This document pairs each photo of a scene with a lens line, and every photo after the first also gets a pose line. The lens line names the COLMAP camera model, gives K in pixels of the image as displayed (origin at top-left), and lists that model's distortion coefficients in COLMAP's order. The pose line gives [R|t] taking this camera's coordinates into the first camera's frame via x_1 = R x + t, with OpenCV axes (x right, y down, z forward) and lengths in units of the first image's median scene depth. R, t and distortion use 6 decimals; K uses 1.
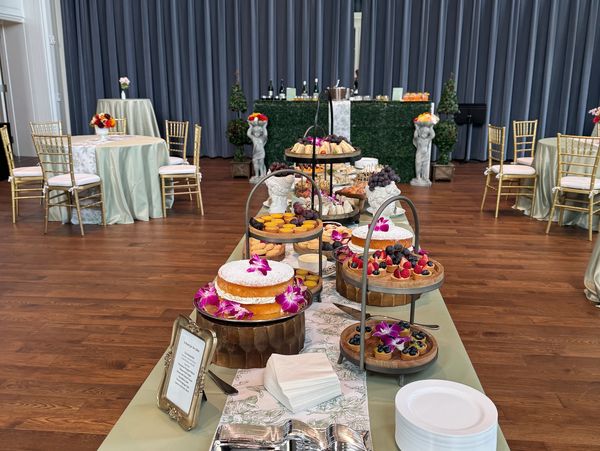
lens RADIAL K [[555.7, 0, 302.3], [0, 555.7, 226.5], [0, 0, 1]] dist [-0.031562, 0.000000]
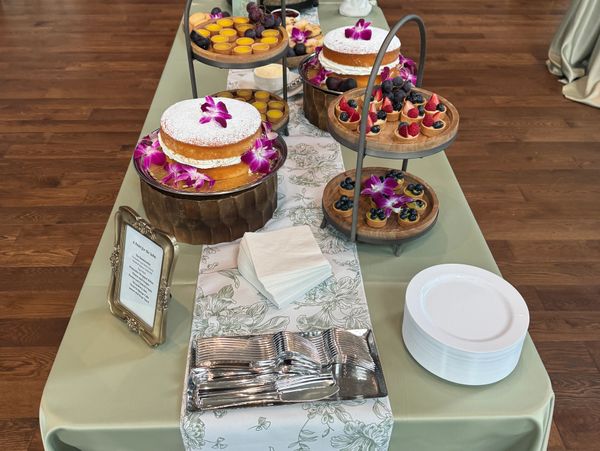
lens RADIAL K [[555.7, 0, 293.9], [0, 555.7, 226.9], [0, 0, 1]] dist [-0.031562, 0.000000]
pose [[0.993845, -0.069338, 0.086394, -0.039032], [0.026459, 0.905893, 0.422678, -0.088097], [-0.107571, -0.417791, 0.902153, 0.199739]]
